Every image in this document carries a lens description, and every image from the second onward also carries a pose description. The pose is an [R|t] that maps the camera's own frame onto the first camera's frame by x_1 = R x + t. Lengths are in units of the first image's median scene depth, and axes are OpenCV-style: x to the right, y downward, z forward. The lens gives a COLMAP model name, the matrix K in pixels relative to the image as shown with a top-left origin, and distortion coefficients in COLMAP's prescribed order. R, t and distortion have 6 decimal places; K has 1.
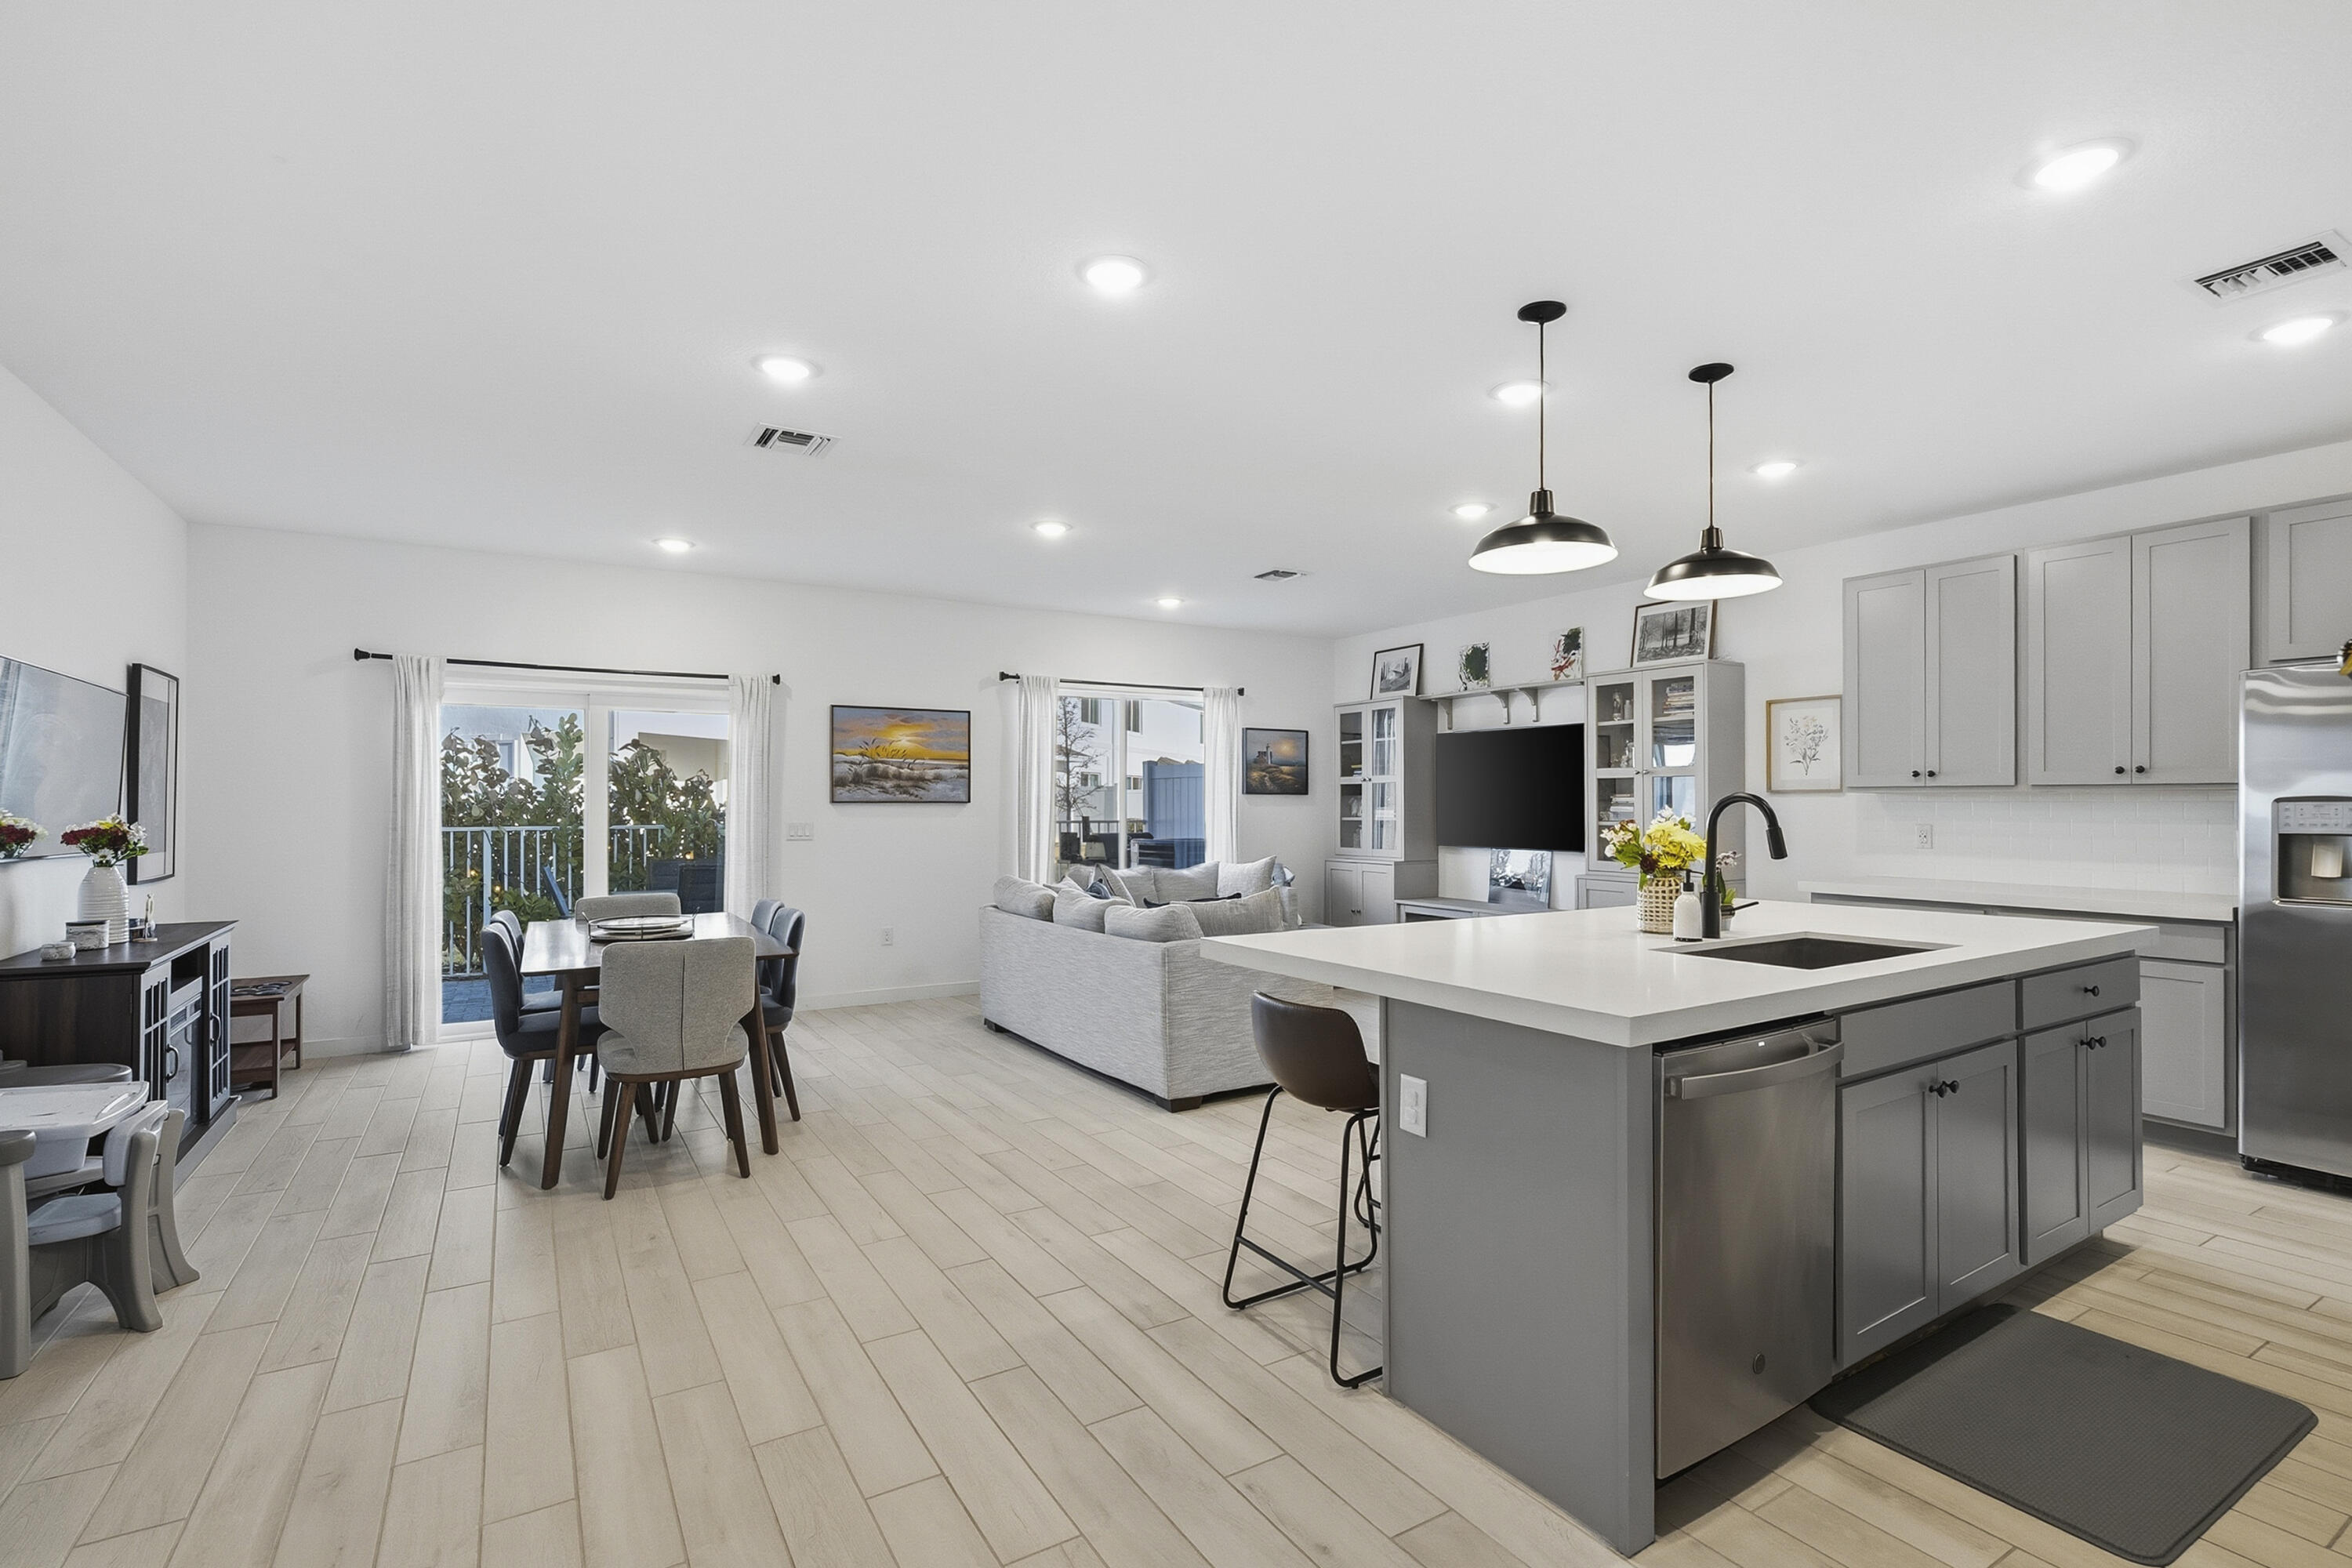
lens RADIAL K [[1090.3, 0, 1174.8], [0, 1090.3, 798.5], [0, 0, 1]] dist [-0.003505, 0.000841]
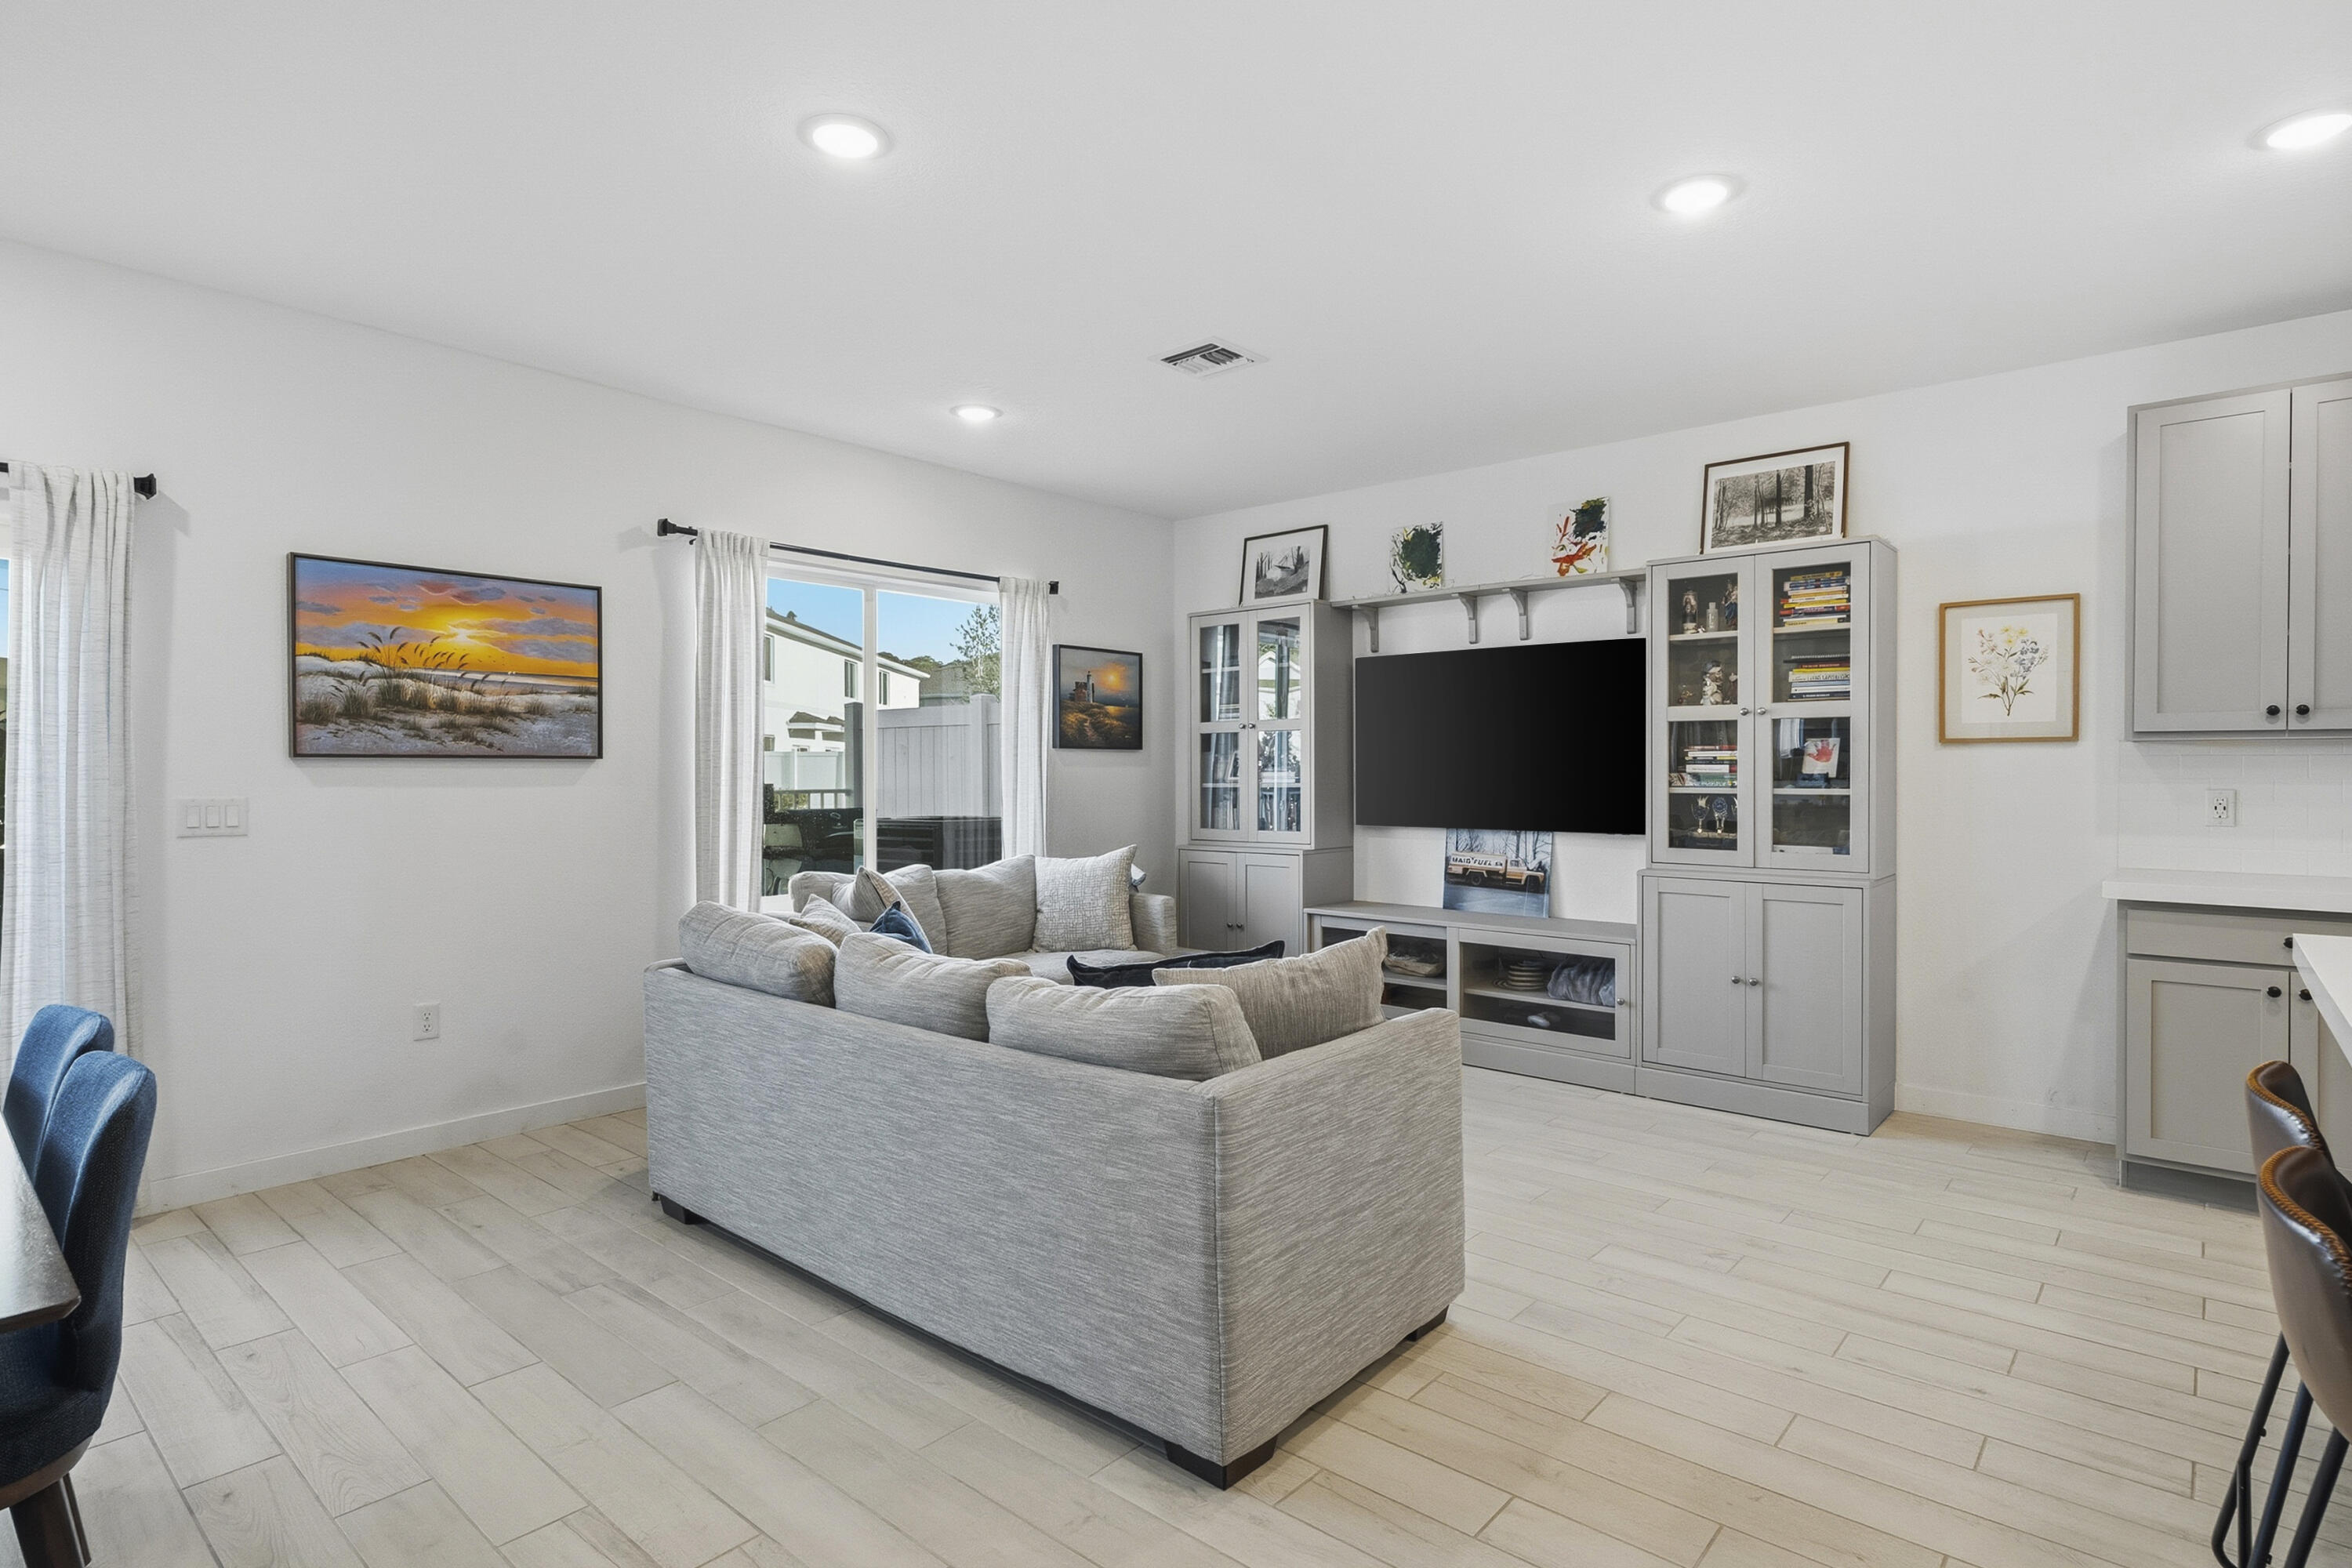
lens RADIAL K [[1208.7, 0, 1168.0], [0, 1208.7, 772.1], [0, 0, 1]] dist [0.010962, -0.000374]
pose [[0.954428, -0.001307, 0.298439, -0.116212], [-0.000880, 0.999974, 0.007192, 0.006878], [-0.298441, -0.007127, 0.954402, 0.407279]]
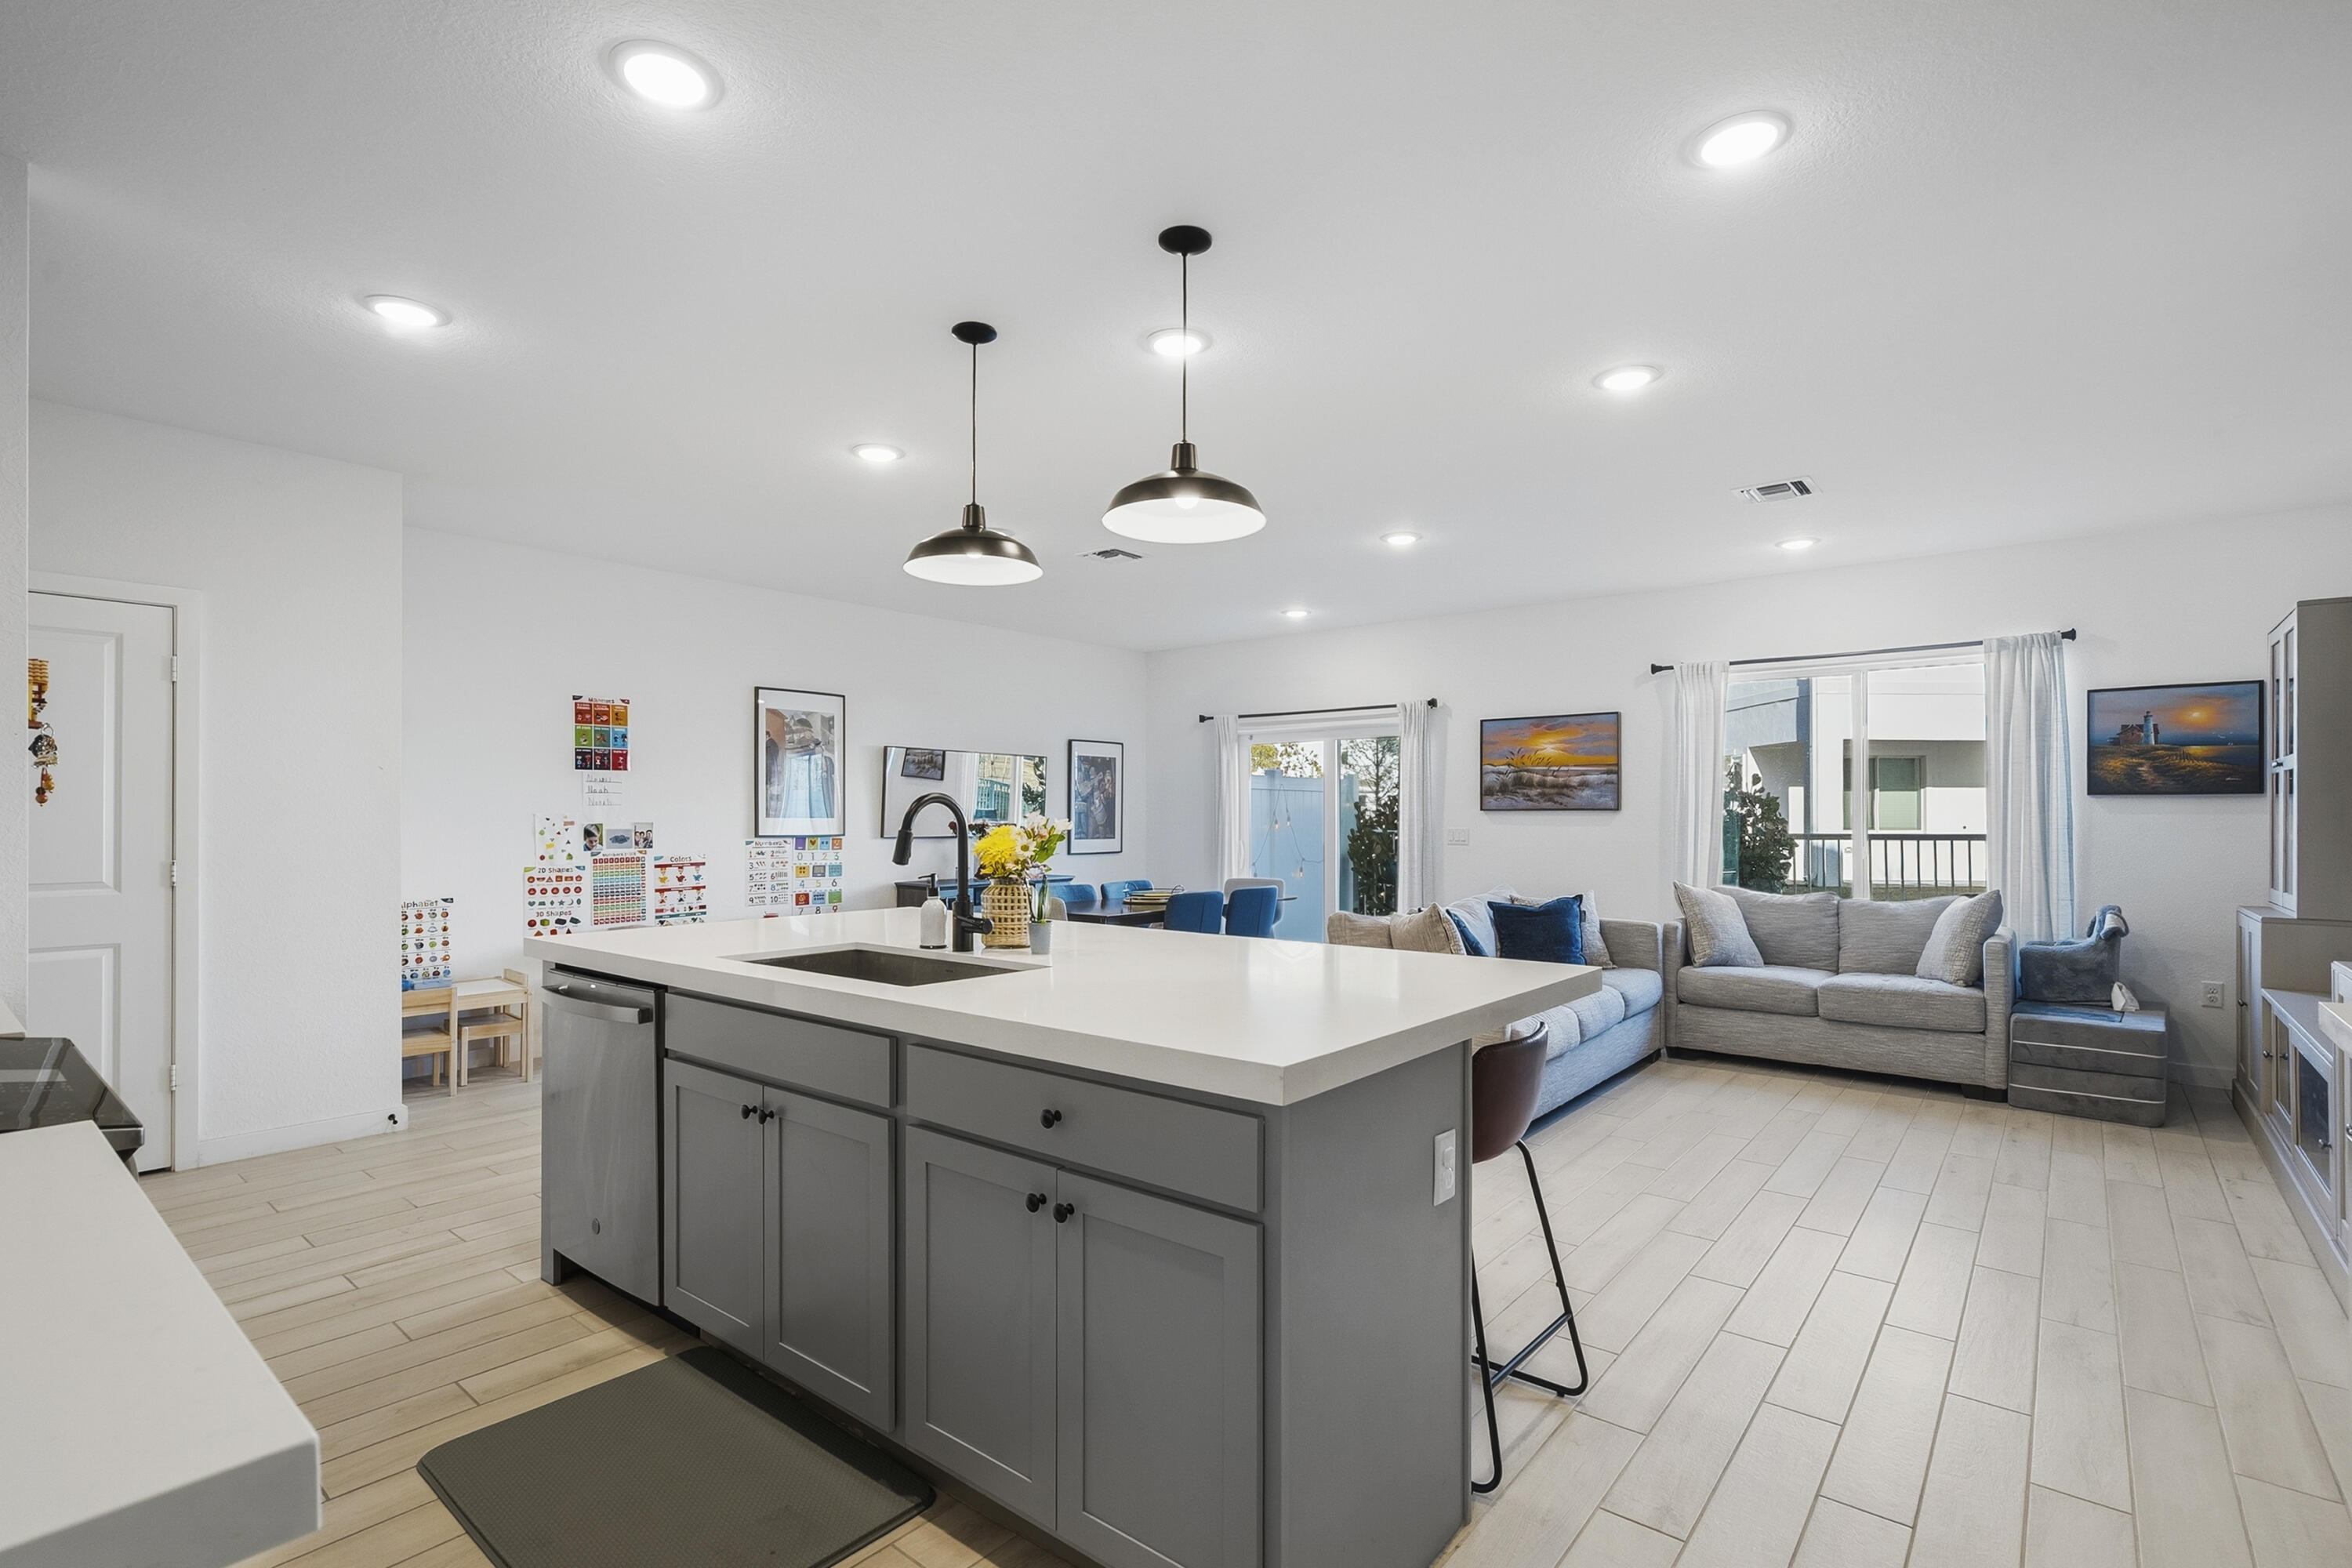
lens RADIAL K [[1090.3, 0, 1178.7], [0, 1090.3, 782.9], [0, 0, 1]] dist [-0.003505, 0.000841]
pose [[0.316786, -0.028722, -0.948062, 0.665729], [0.003898, 0.999572, -0.028980, 0.006999], [0.948489, 0.005485, 0.316762, 0.408532]]
